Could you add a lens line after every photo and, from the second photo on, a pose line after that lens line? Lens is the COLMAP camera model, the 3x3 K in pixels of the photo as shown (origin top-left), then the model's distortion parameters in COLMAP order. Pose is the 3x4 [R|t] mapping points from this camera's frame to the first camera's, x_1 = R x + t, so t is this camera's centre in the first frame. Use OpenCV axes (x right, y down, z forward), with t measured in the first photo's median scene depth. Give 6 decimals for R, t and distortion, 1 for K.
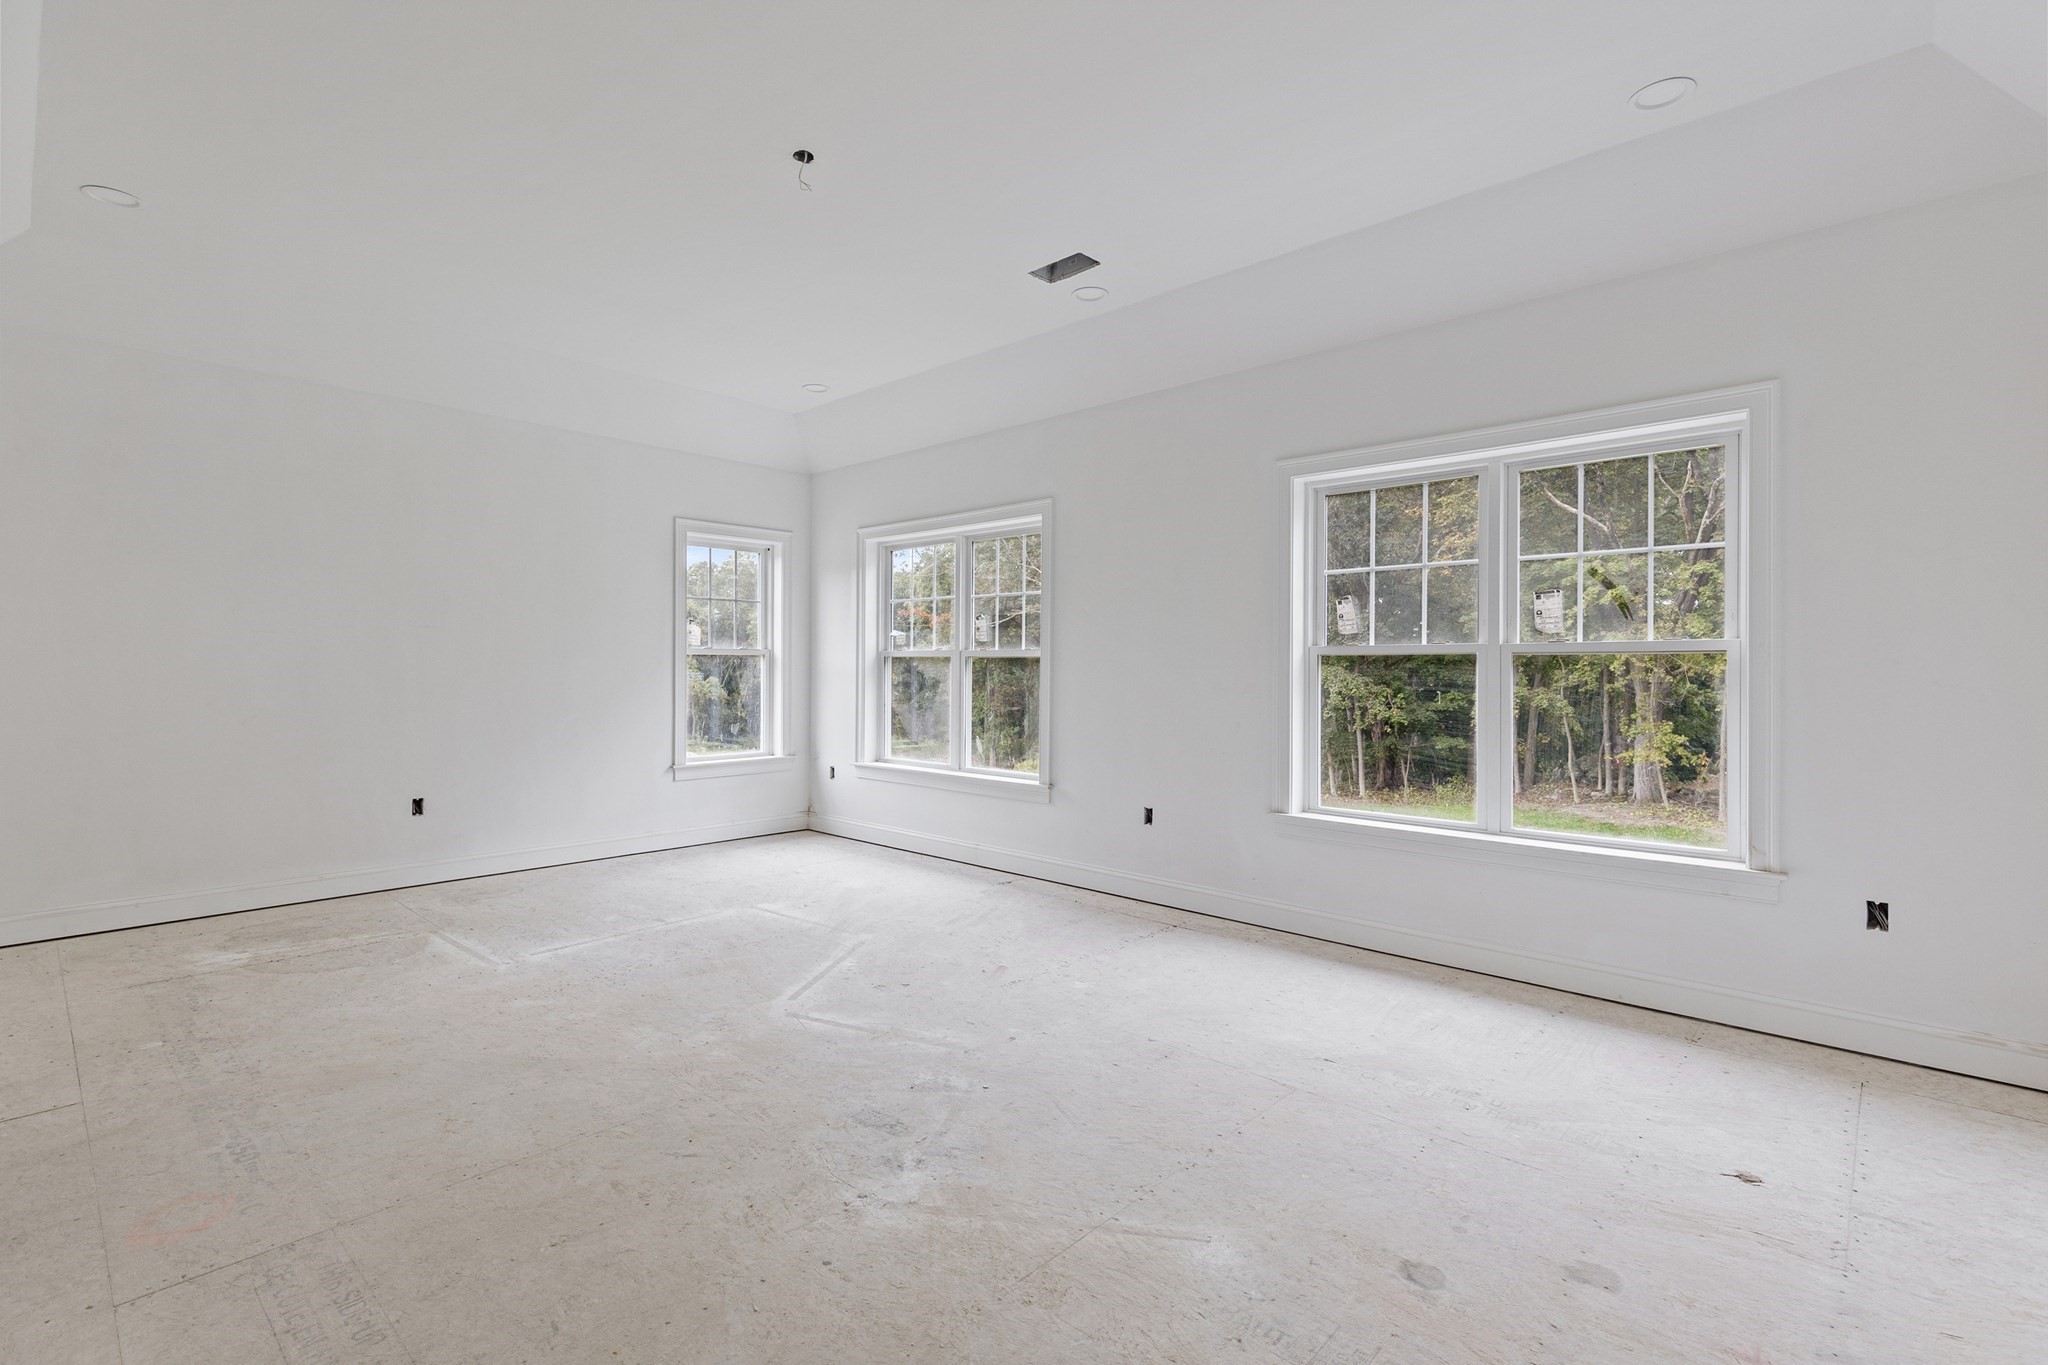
lens RADIAL K [[926.7, 0, 1037.5], [0, 926.7, 670.4], [0, 0, 1]] dist [0.007585, -0.000642]
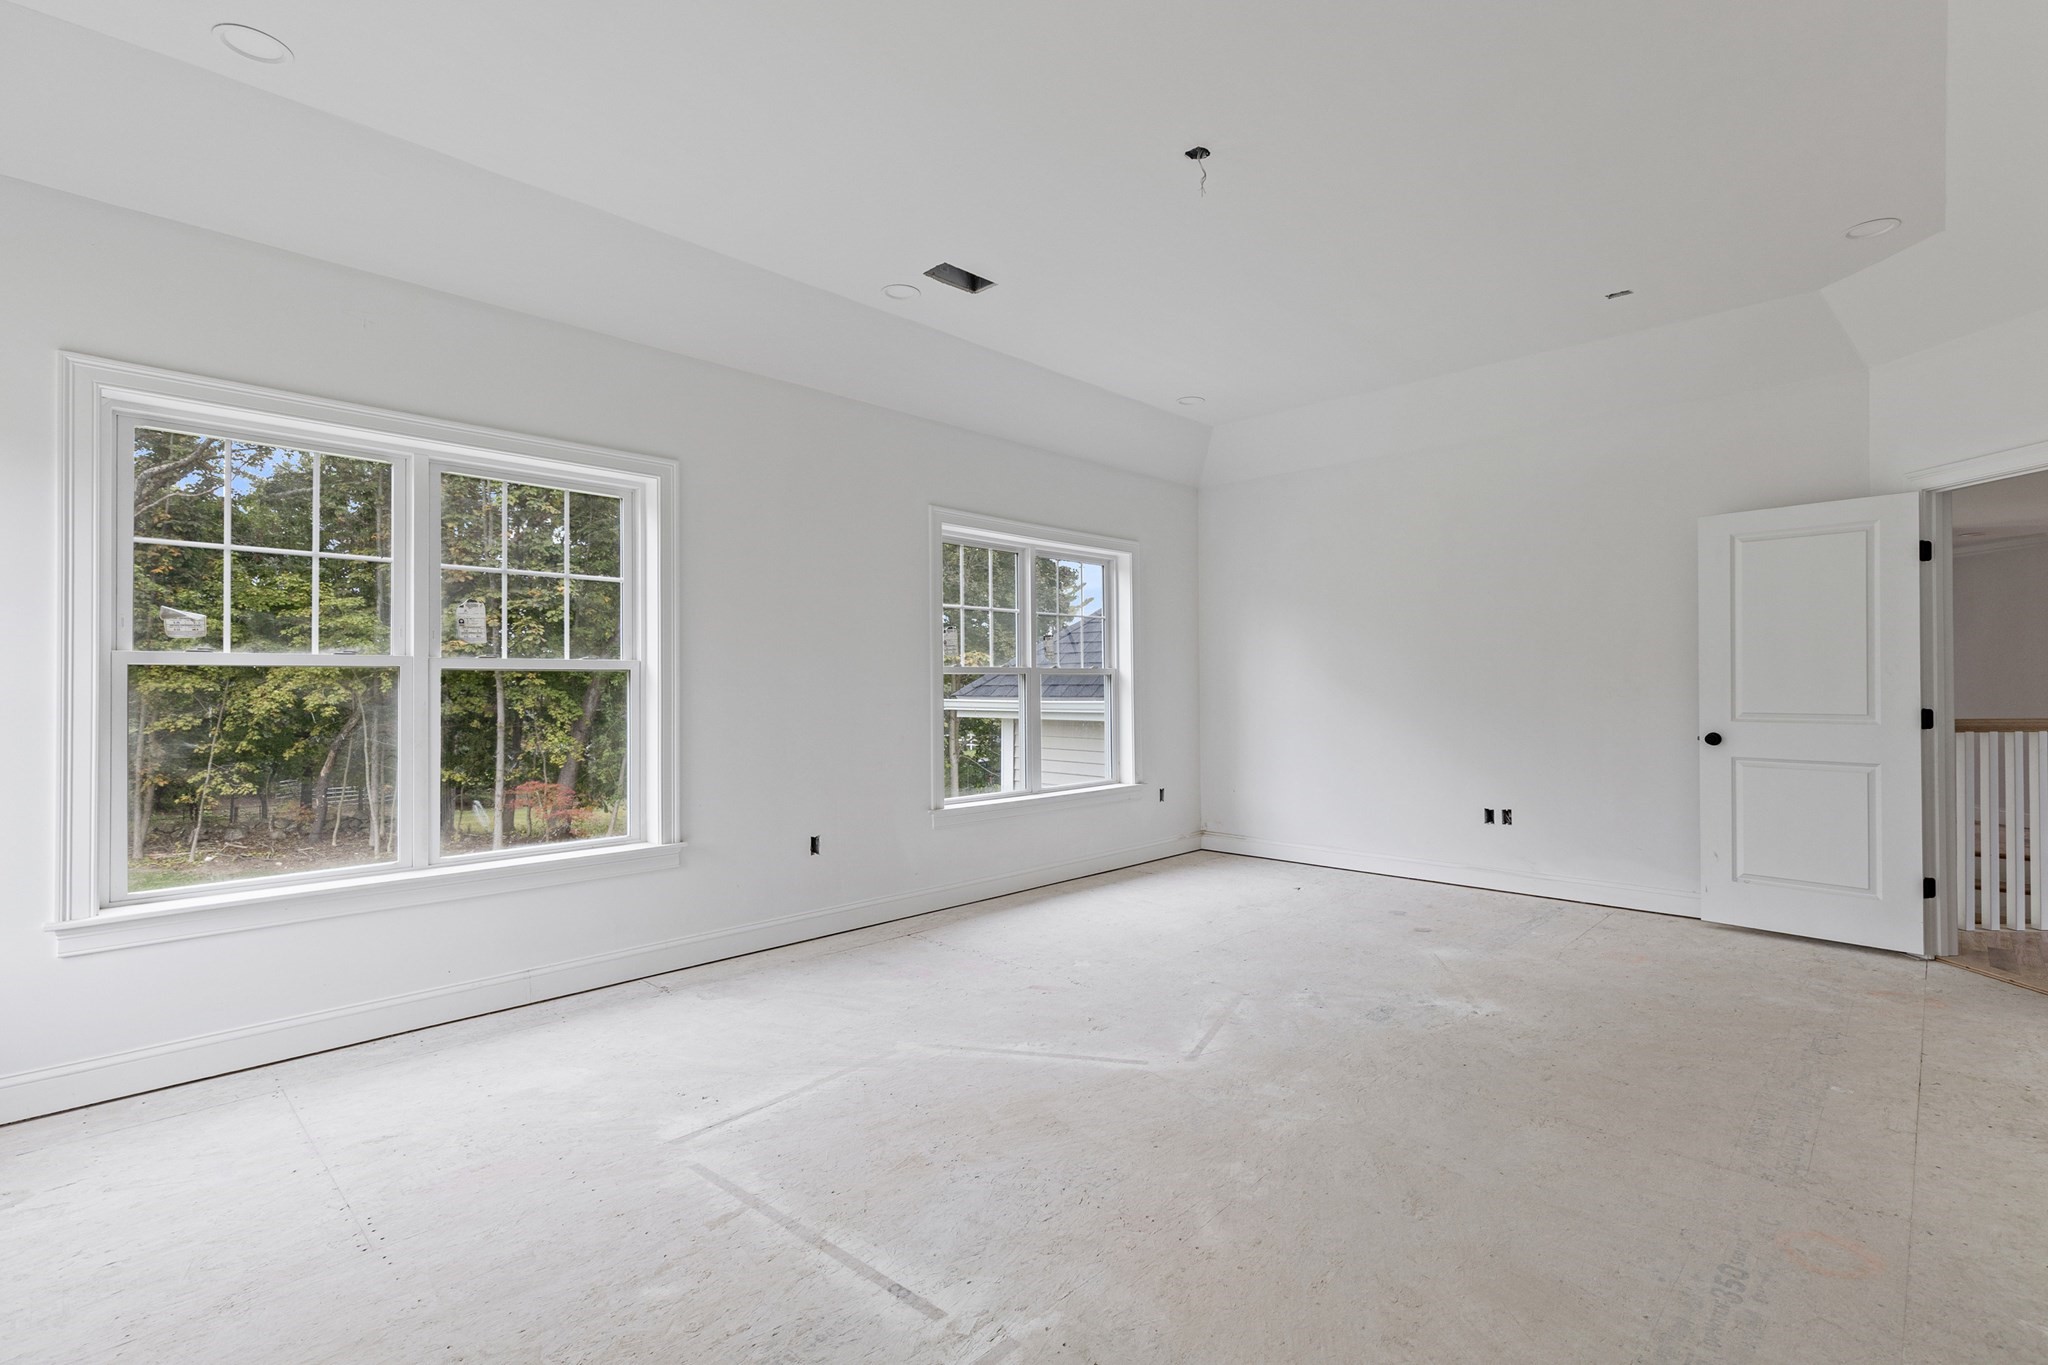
lens RADIAL K [[950.1, 0, 1015.5], [0, 950.1, 678.7], [0, 0, 1]] dist [0.008982, 0.000130]
pose [[0.030309, 0.002233, 0.999538, -1.151916], [0.005351, 0.999983, -0.002397, -0.007902], [-0.999526, 0.005421, 0.030297, 1.076602]]
